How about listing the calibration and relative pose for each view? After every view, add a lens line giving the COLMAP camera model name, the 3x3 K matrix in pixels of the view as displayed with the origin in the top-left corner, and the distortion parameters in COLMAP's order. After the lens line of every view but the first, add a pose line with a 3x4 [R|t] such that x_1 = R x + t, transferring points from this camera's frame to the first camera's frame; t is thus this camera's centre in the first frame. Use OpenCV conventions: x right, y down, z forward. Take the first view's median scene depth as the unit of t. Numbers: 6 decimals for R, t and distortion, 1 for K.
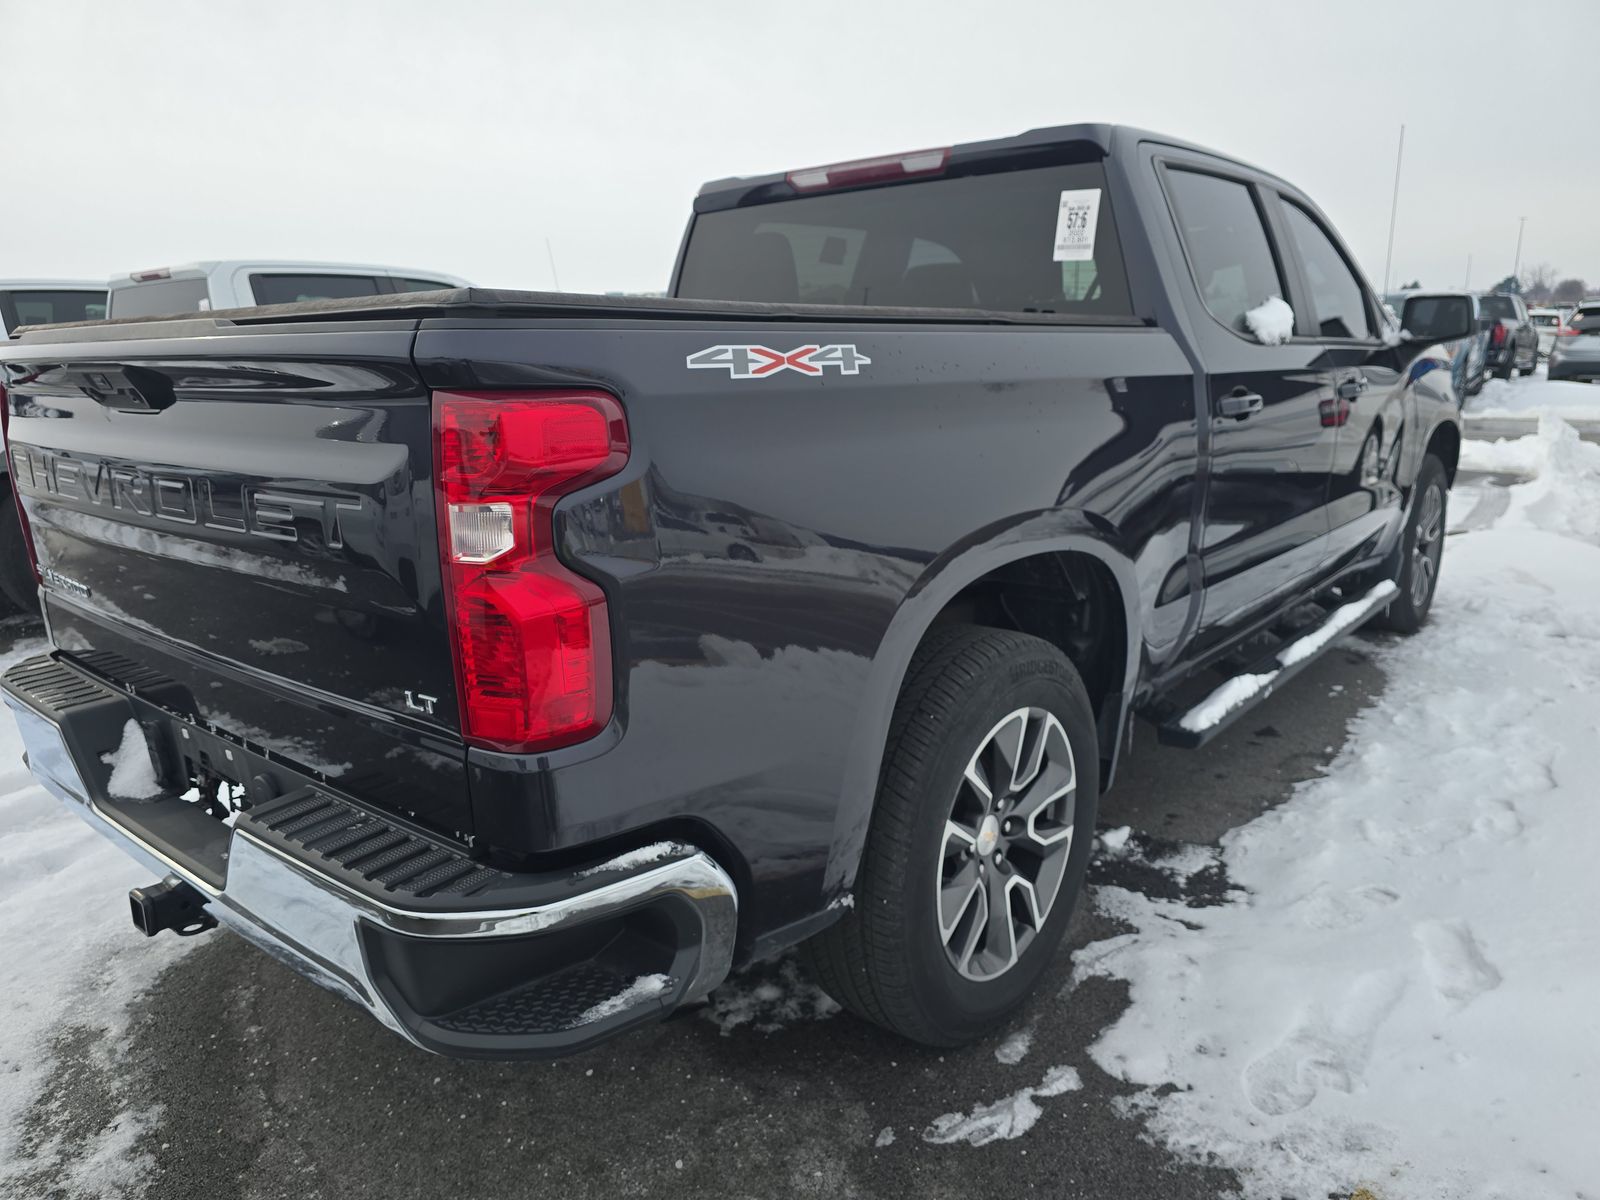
lens RADIAL K [[1076.6, 0, 804.2], [0, 1076.6, 593.3], [0, 0, 1]] dist [0.046351, -0.042664]
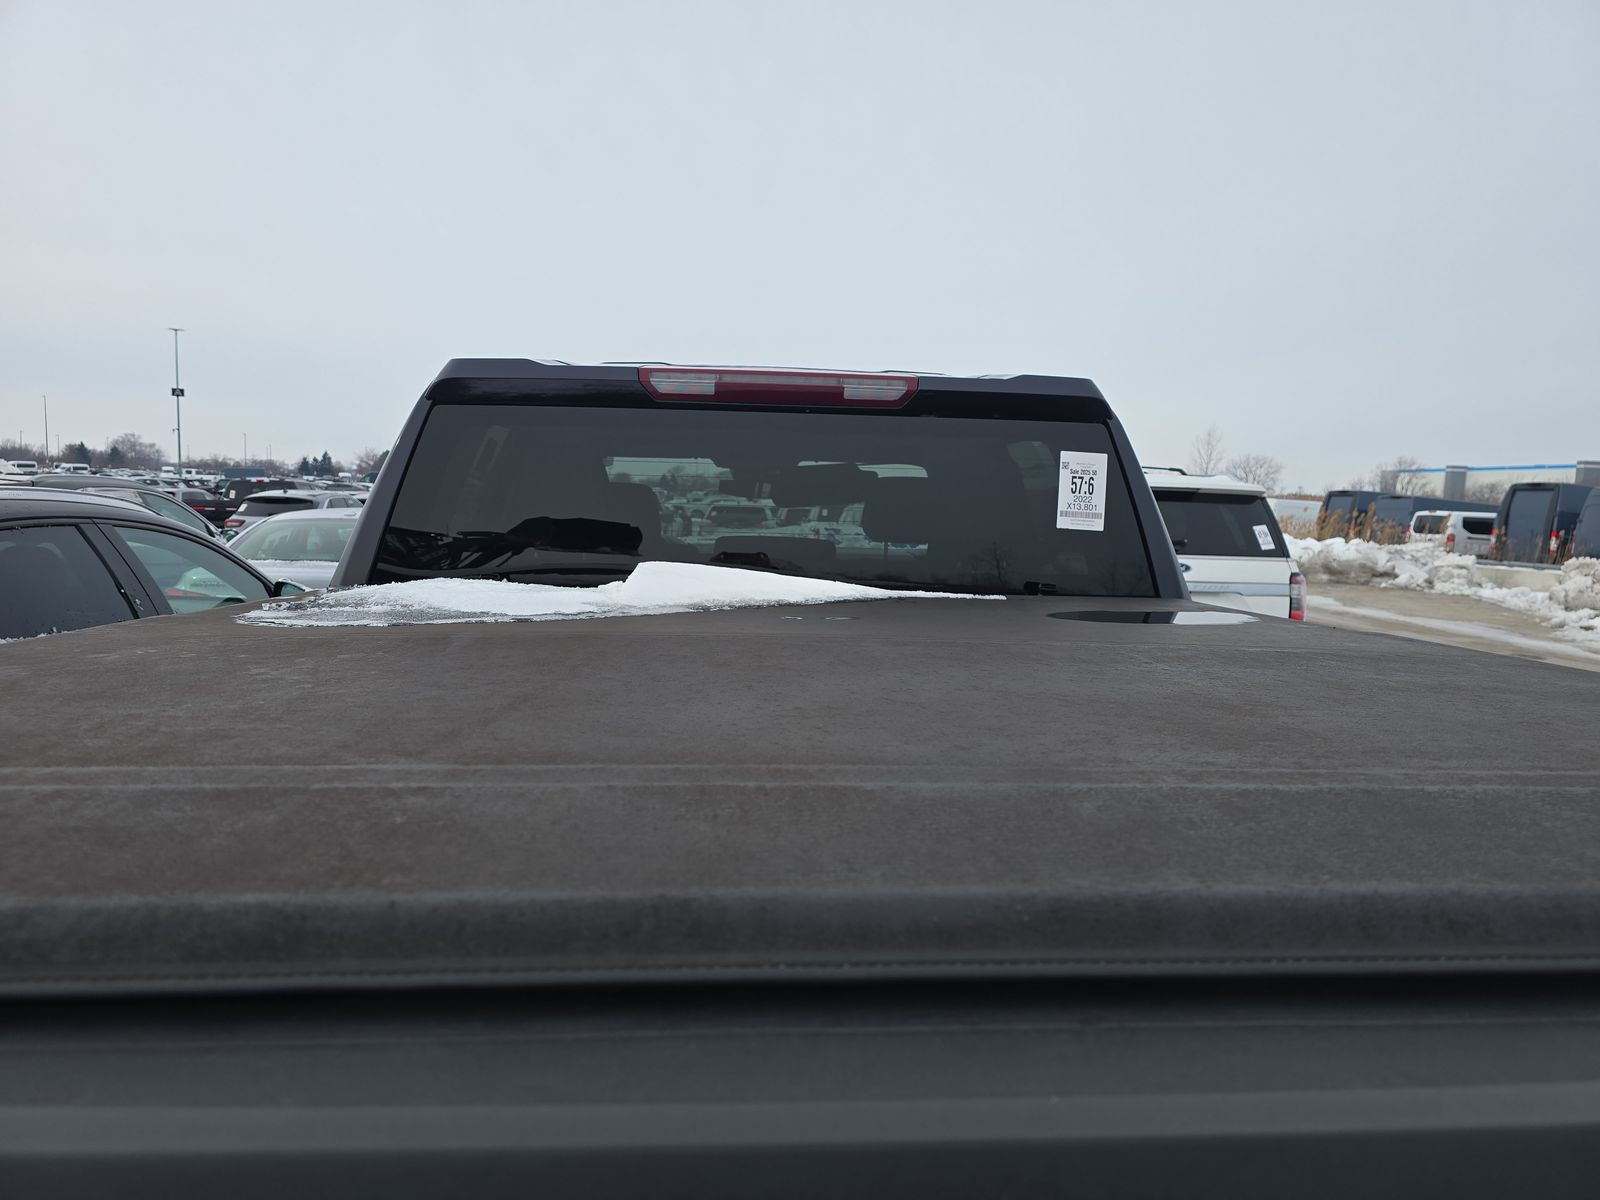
lens RADIAL K [[1076.6, 0, 809.6], [0, 1076.6, 603.7], [0, 0, 1]] dist [0.046351, -0.042664]
pose [[0.719818, -0.023199, 0.693775, -0.494327], [0.122075, 0.988096, -0.093617, -0.196627], [-0.683345, 0.152079, 0.714081, 0.548534]]
